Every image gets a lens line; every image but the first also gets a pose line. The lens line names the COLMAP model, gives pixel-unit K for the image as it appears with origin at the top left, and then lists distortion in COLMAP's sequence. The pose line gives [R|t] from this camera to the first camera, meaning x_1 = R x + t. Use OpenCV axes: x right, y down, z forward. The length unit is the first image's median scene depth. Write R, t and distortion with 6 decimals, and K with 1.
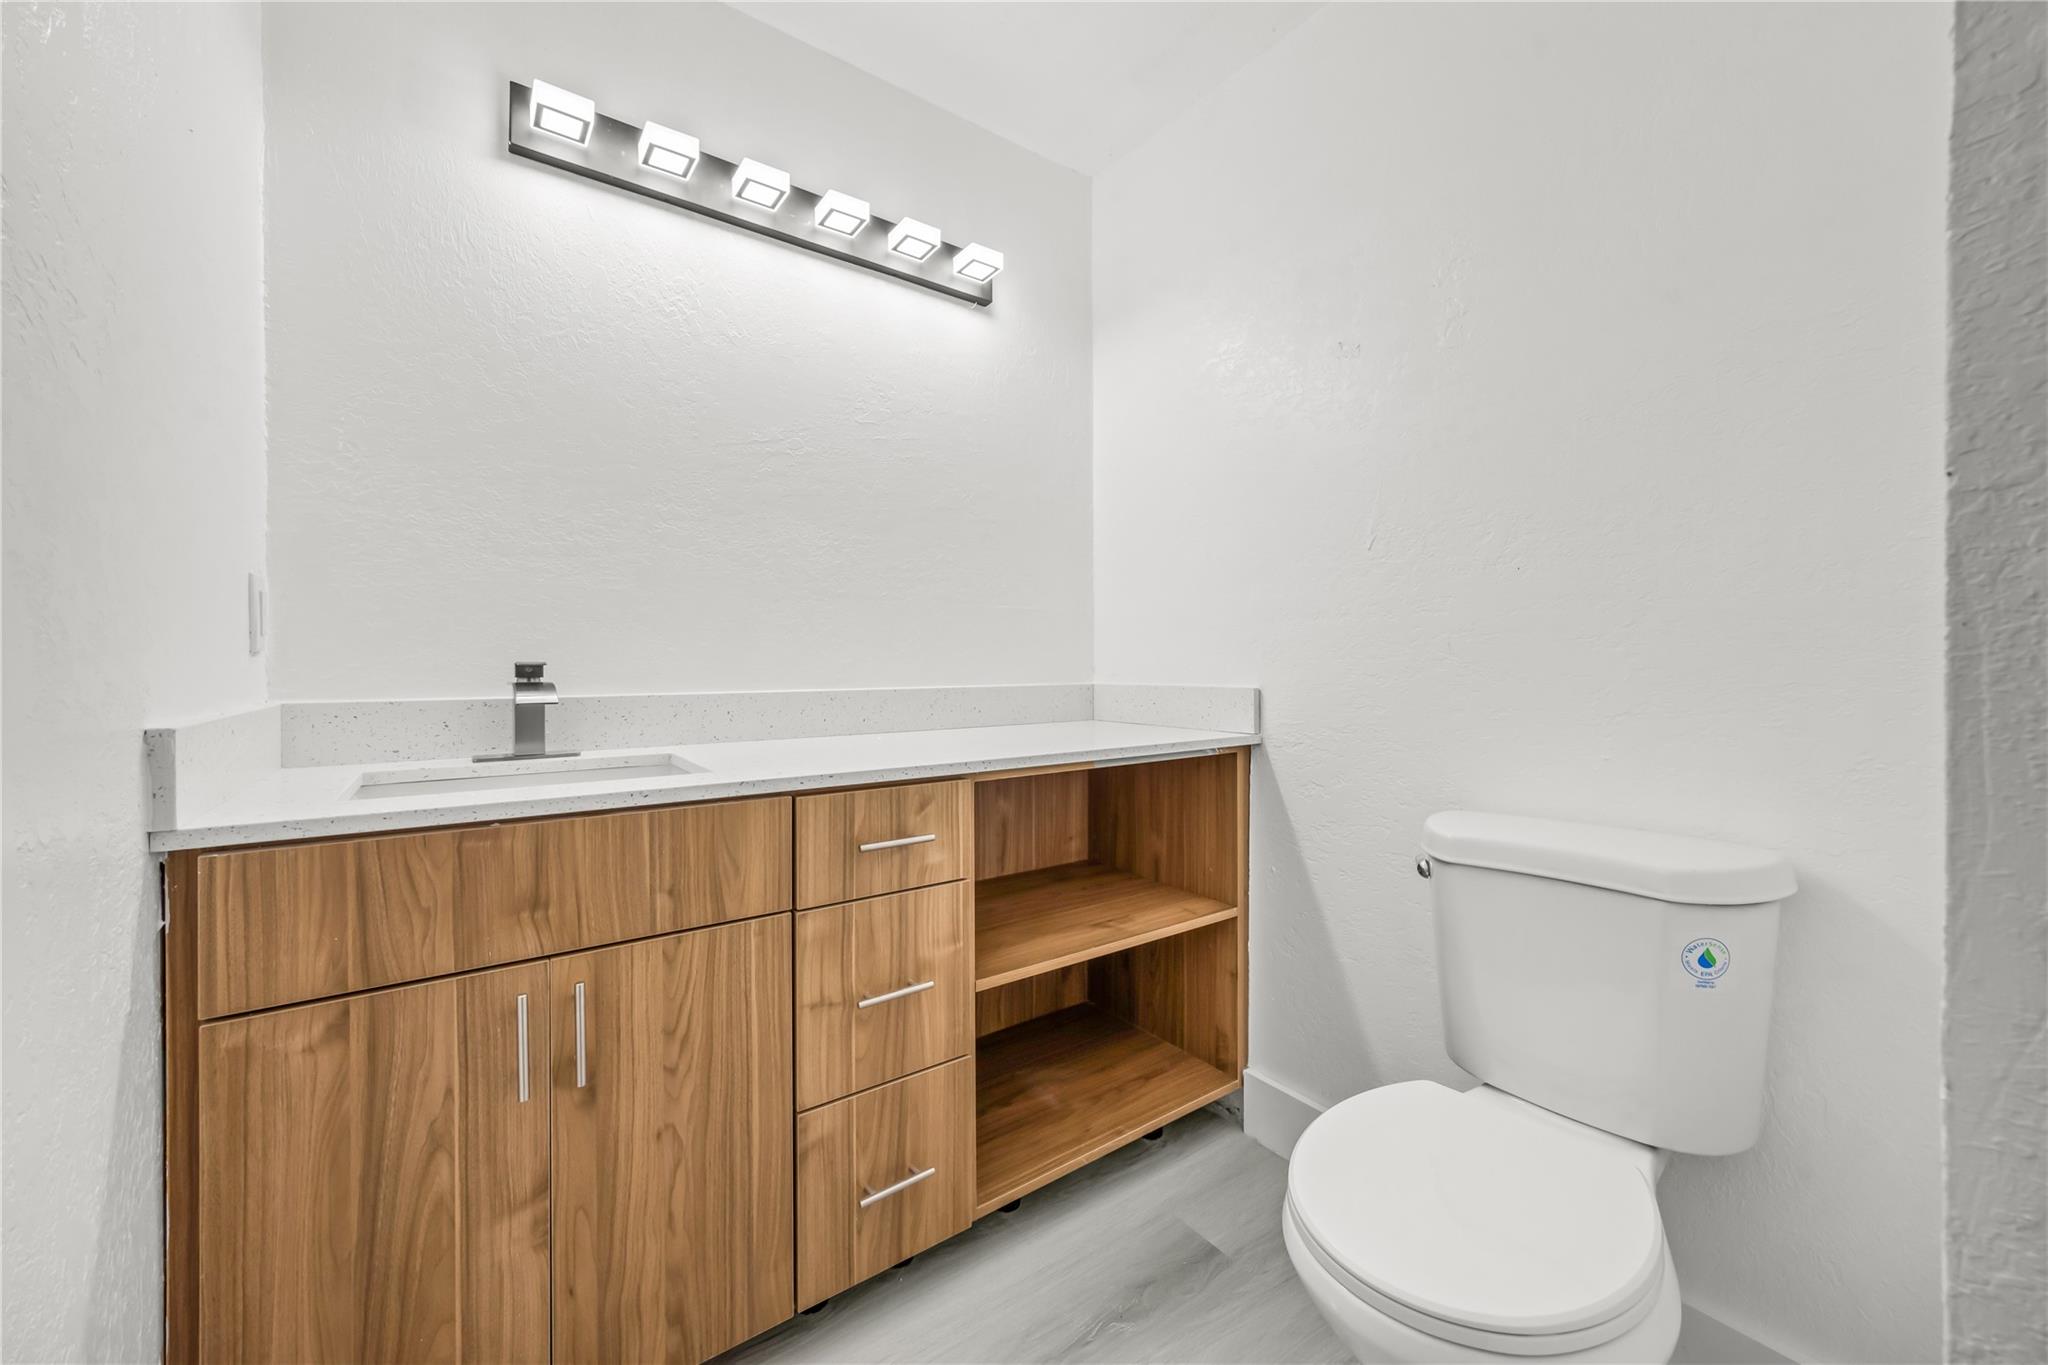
lens RADIAL K [[803.2, 0, 1032.9], [0, 803.2, 676.1], [0, 0, 1]] dist [-0.005484, 0.000837]
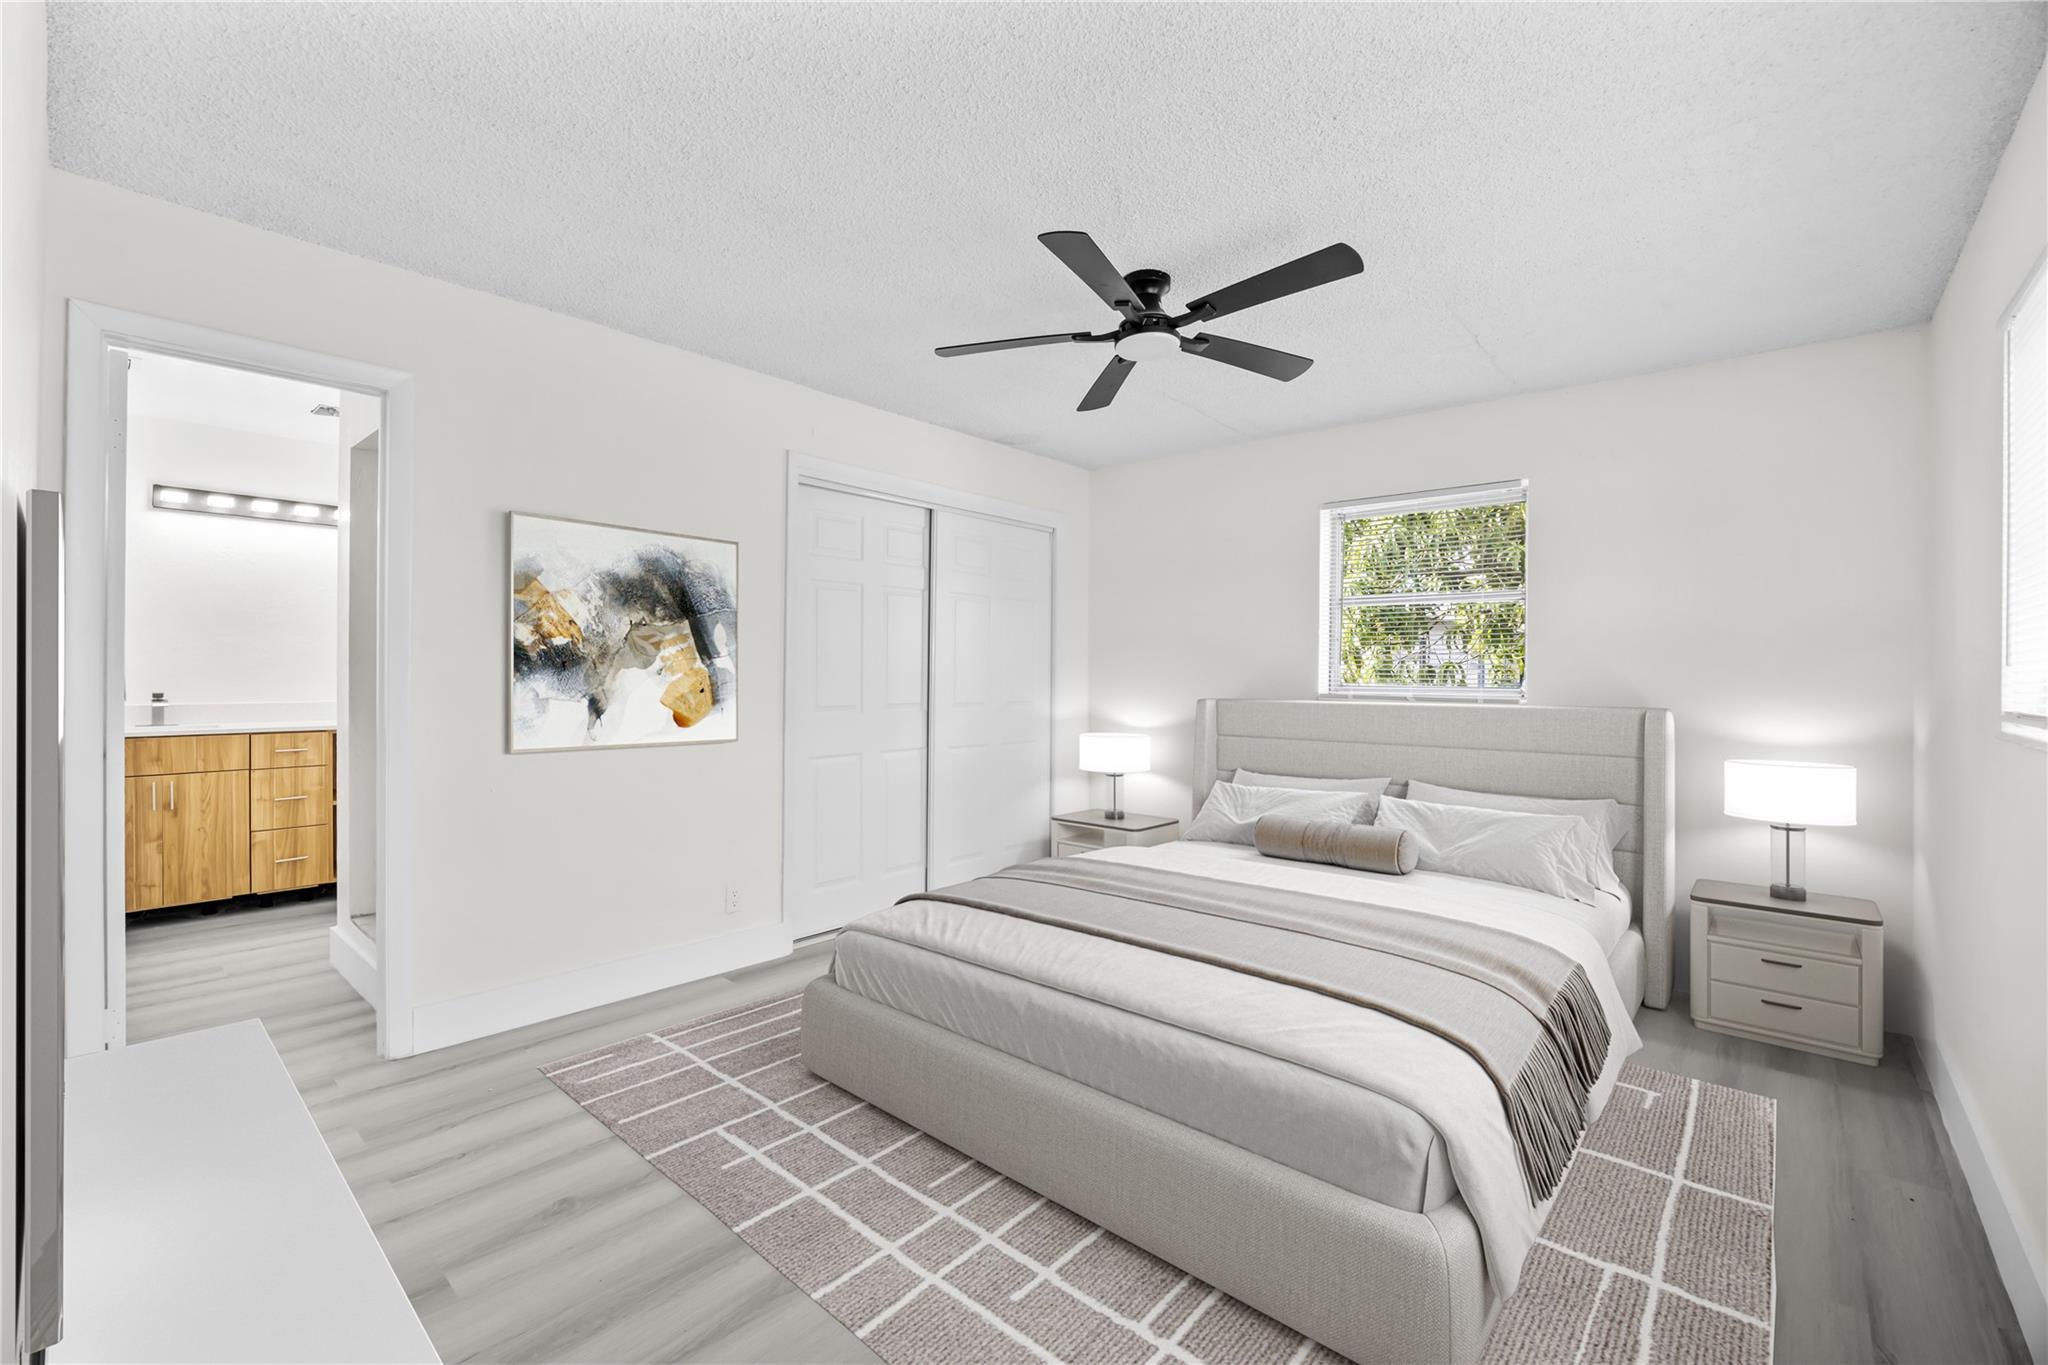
lens RADIAL K [[858.4, 0, 1022.4], [0, 858.4, 676.0], [0, 0, 1]] dist [-0.023860, -0.000266]
pose [[0.972999, 0.003469, 0.230782, 2.118395], [-0.001762, 0.999970, -0.007603, -0.074500], [-0.230802, 0.006992, 0.972976, -3.289987]]
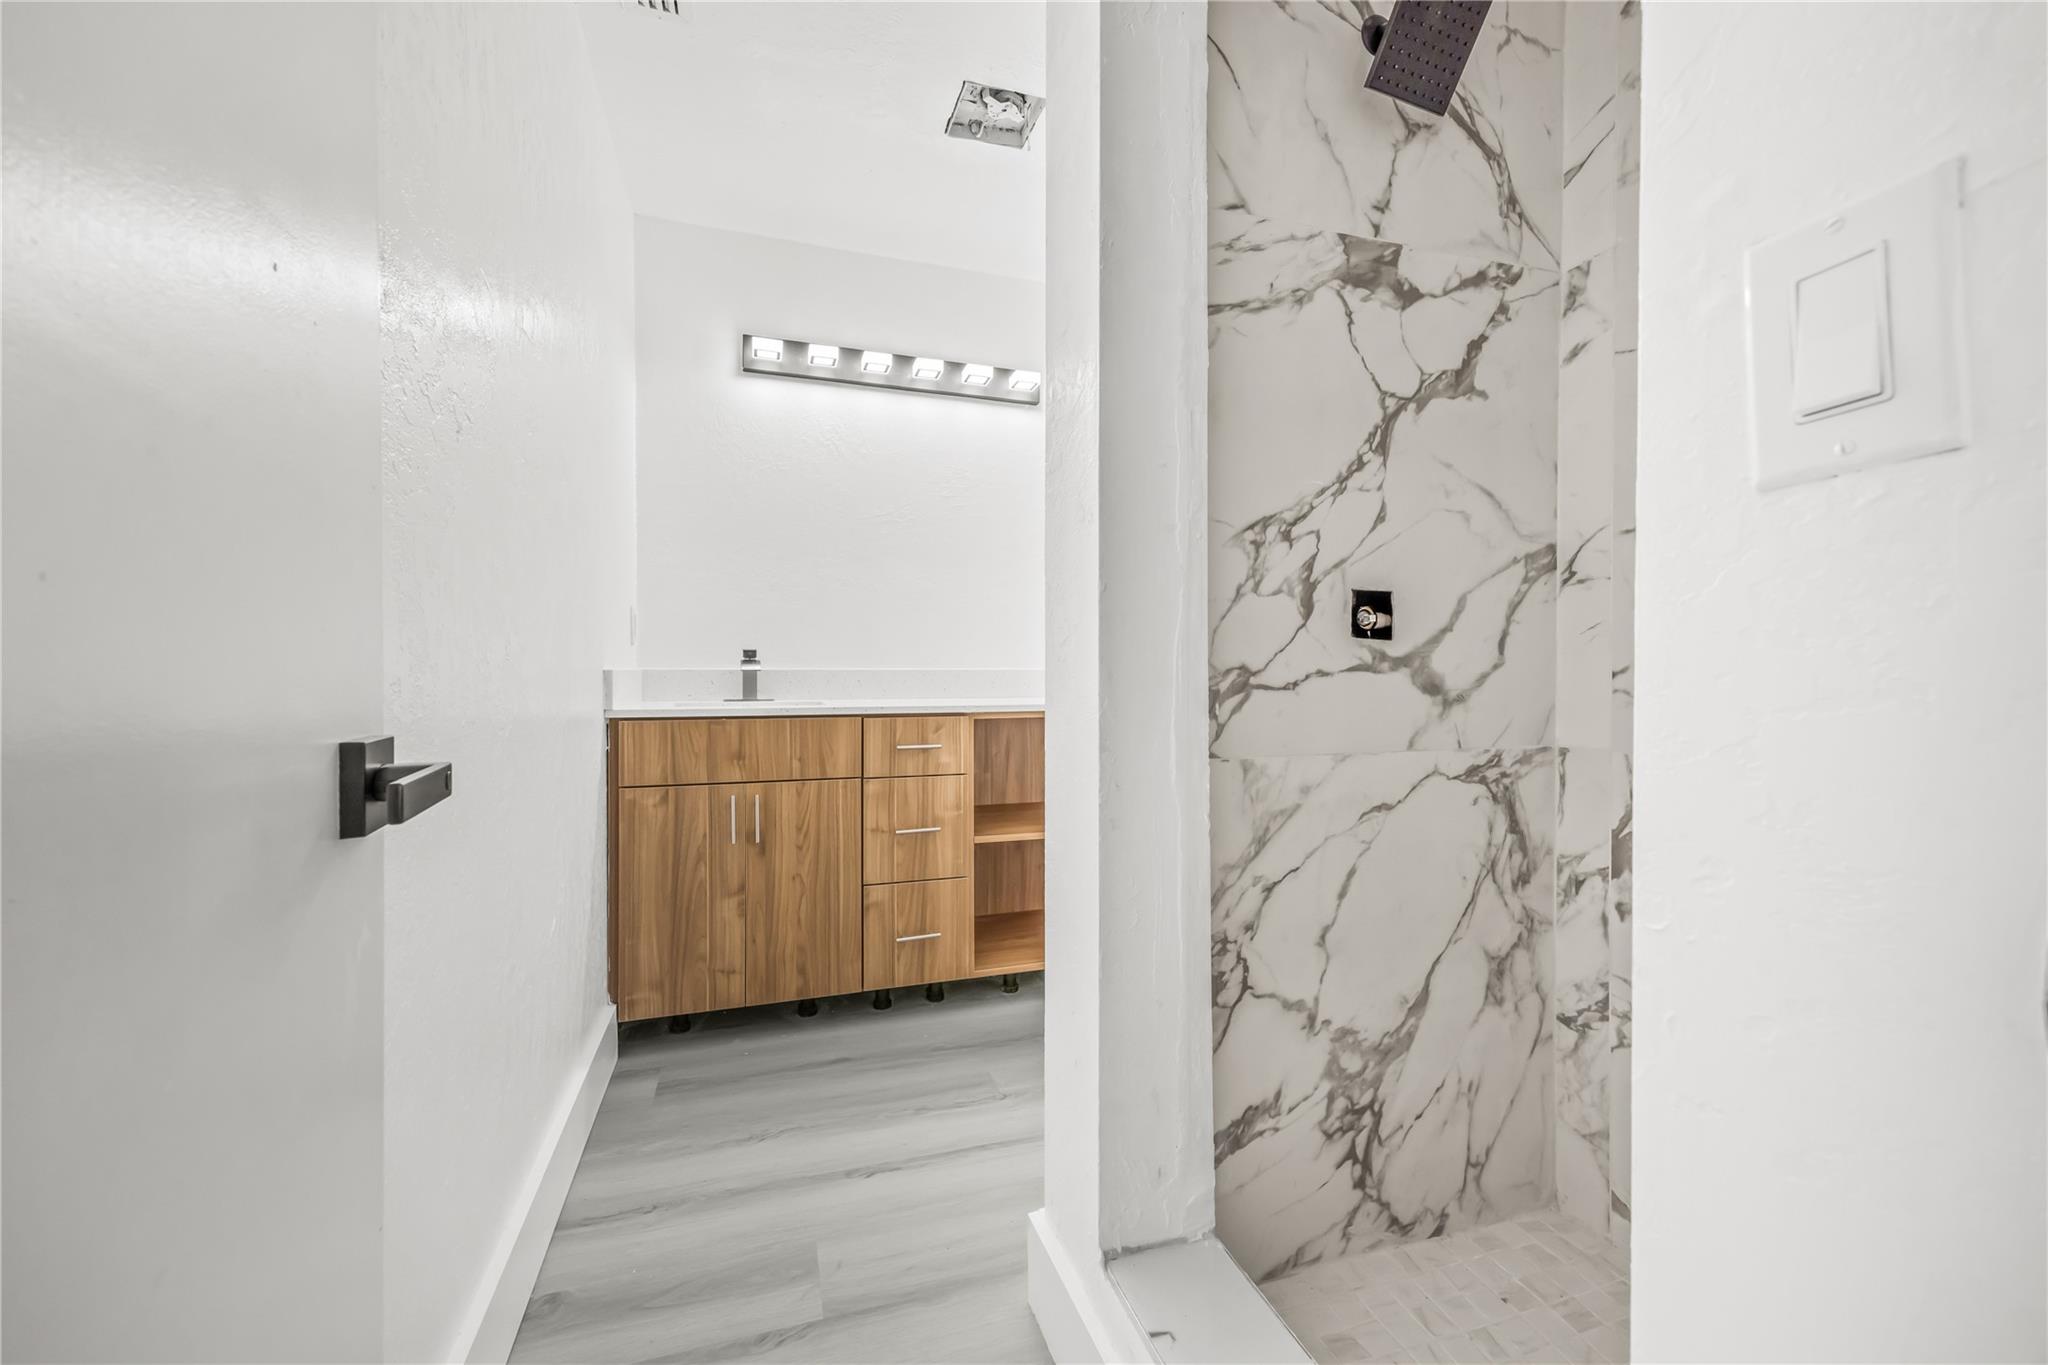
lens RADIAL K [[803.2, 0, 1008.6], [0, 803.2, 690.6], [0, 0, 1]] dist [-0.005484, 0.000837]
pose [[0.950963, 0.010634, -0.309122, 0.657601], [-0.007181, 0.999898, 0.012305, 0.064017], [0.309221, -0.009482, 0.950943, -0.744818]]
